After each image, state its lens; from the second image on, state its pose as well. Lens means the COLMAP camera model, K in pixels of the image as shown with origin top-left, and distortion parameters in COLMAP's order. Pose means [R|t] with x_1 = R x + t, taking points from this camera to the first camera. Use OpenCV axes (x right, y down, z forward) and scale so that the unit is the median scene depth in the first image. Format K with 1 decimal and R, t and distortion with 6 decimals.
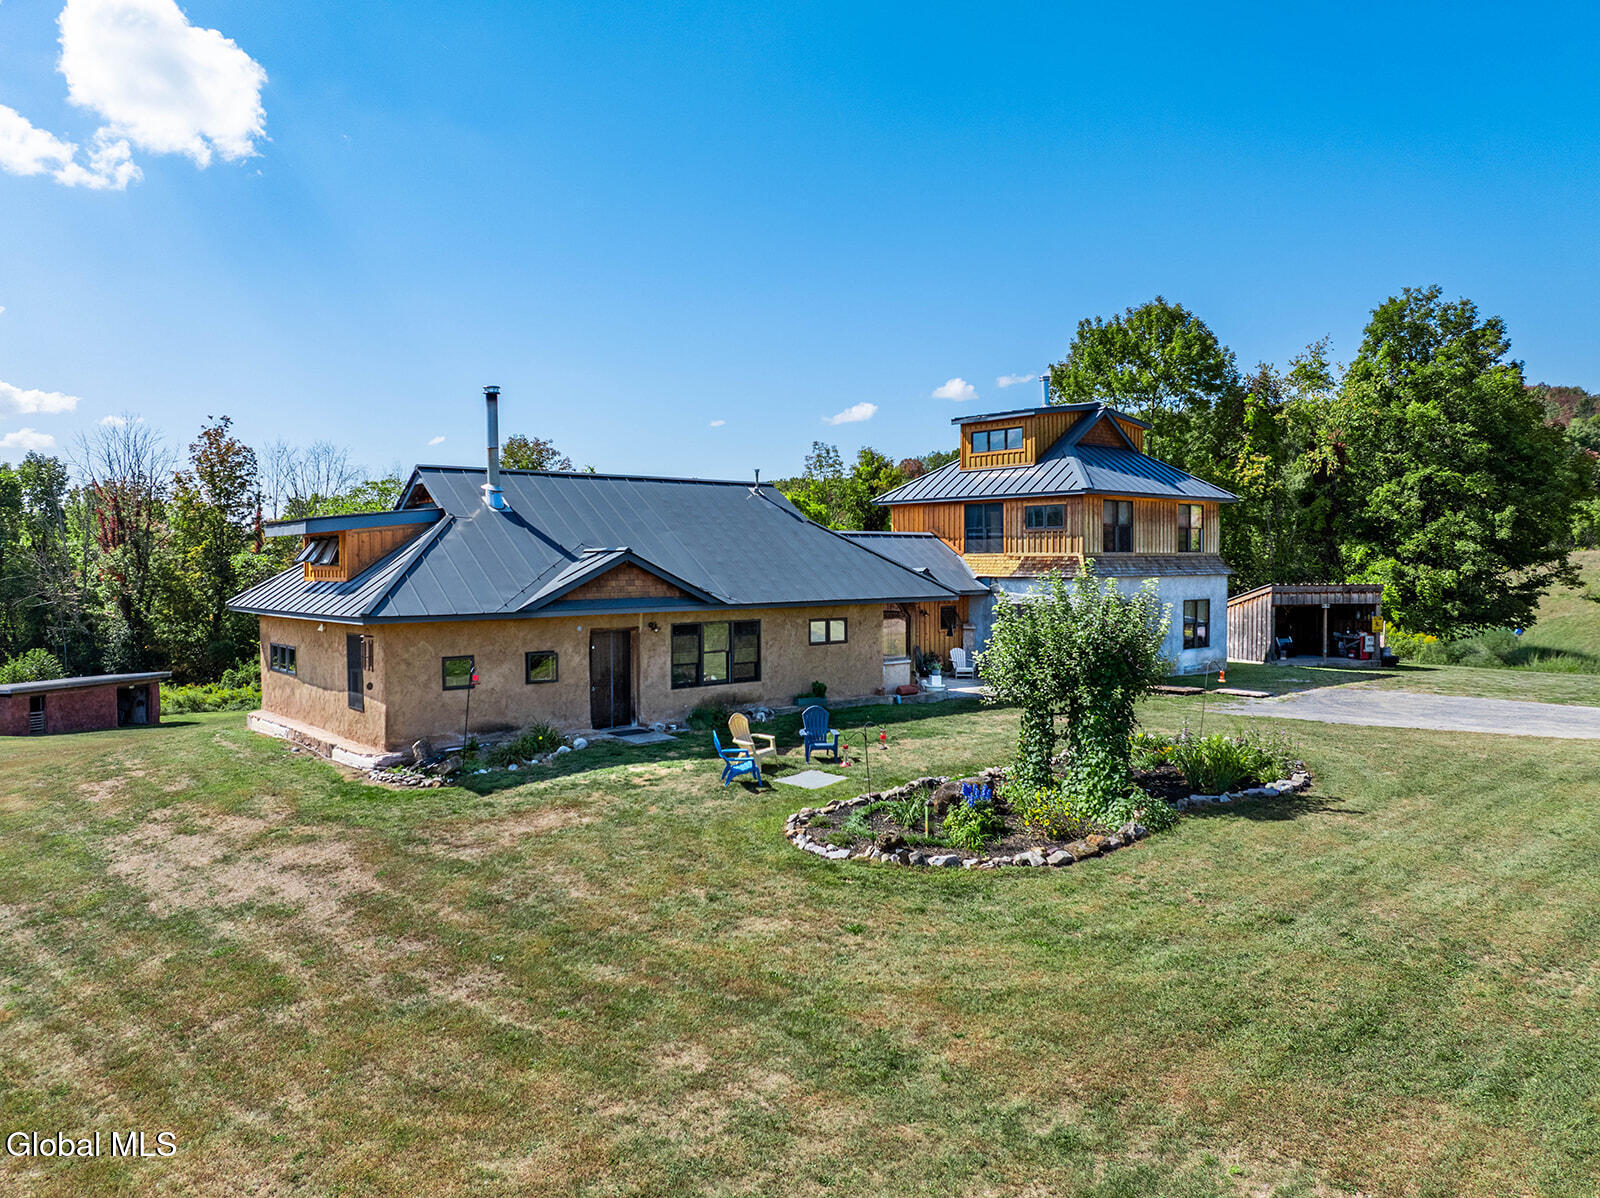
lens RADIAL K [[1125.3, 0, 800.0], [0, 1125.3, 599.0], [0, 0, 1]] dist [-0.046702, 0.043589]
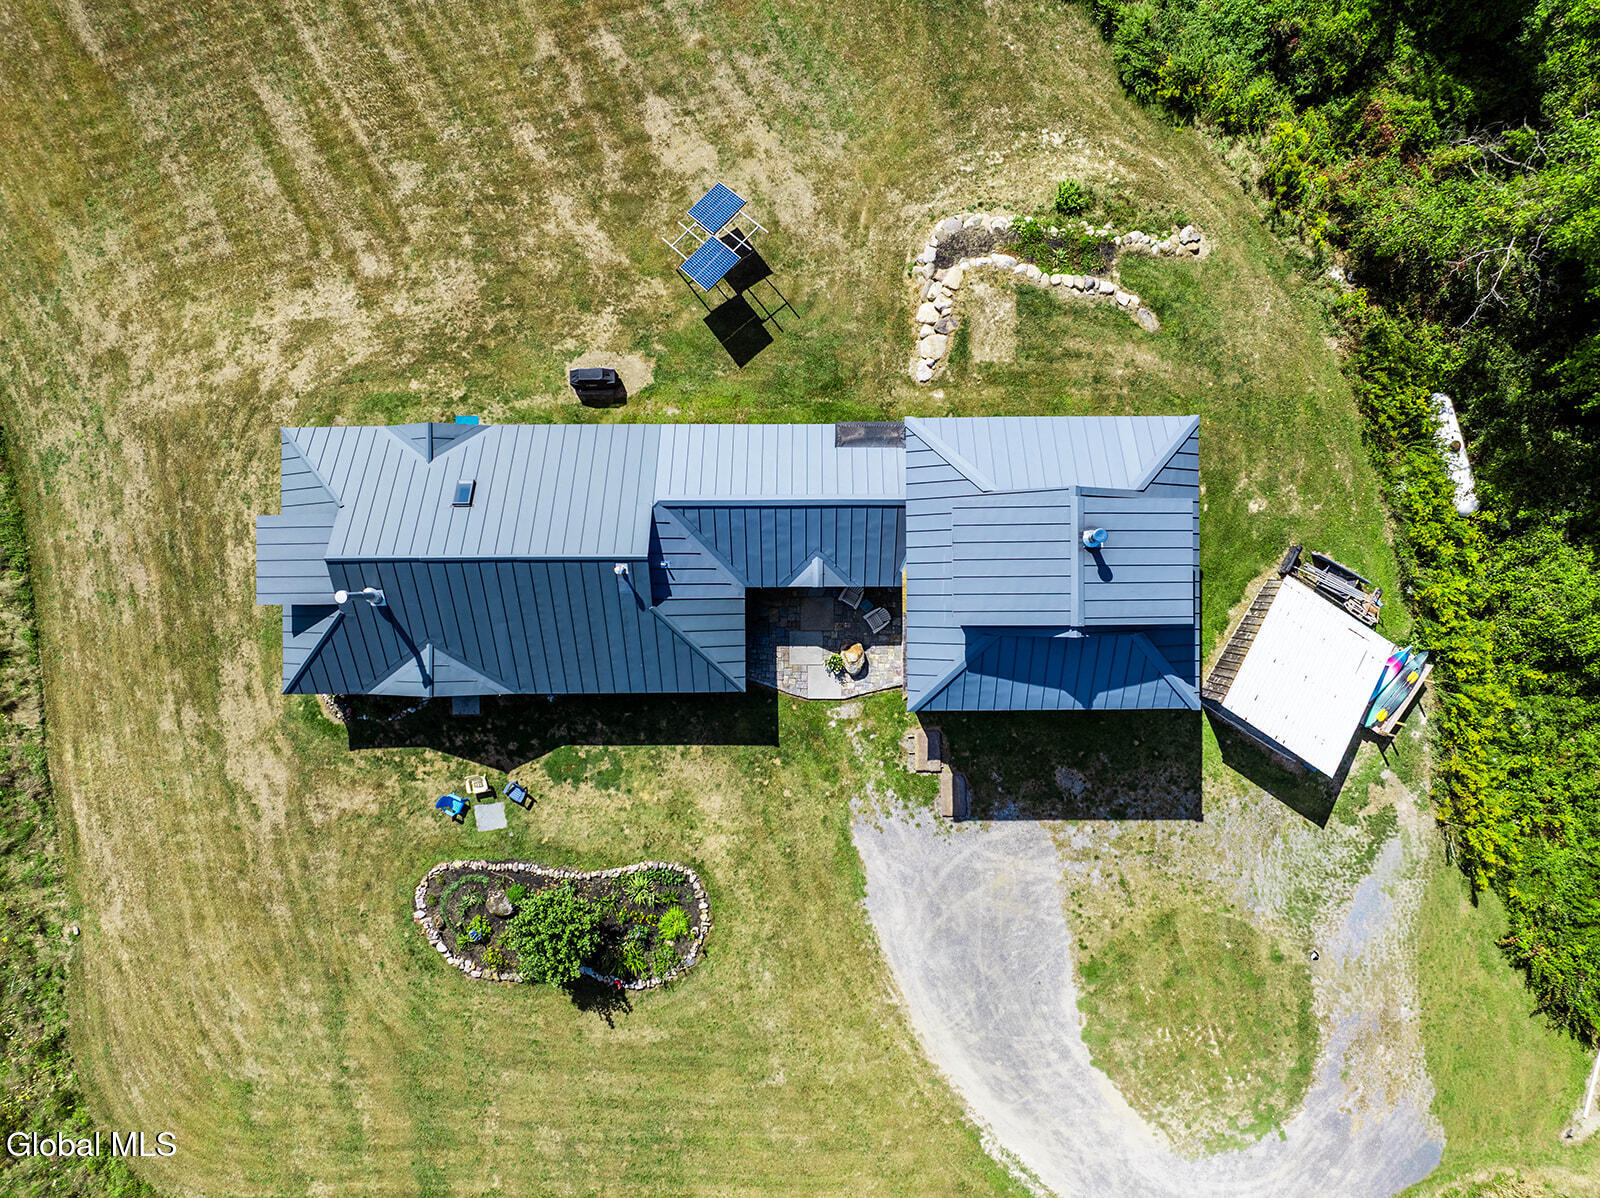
lens RADIAL K [[1122.2, 0, 803.3], [0, 1122.2, 595.4], [0, 0, 1]] dist [-0.034176, -0.003775]
pose [[0.762824, 0.646583, 0.005465, 0.132140], [-0.013974, 0.008034, 0.999870, -1.433640], [0.646455, -0.762801, 0.015164, 1.248524]]
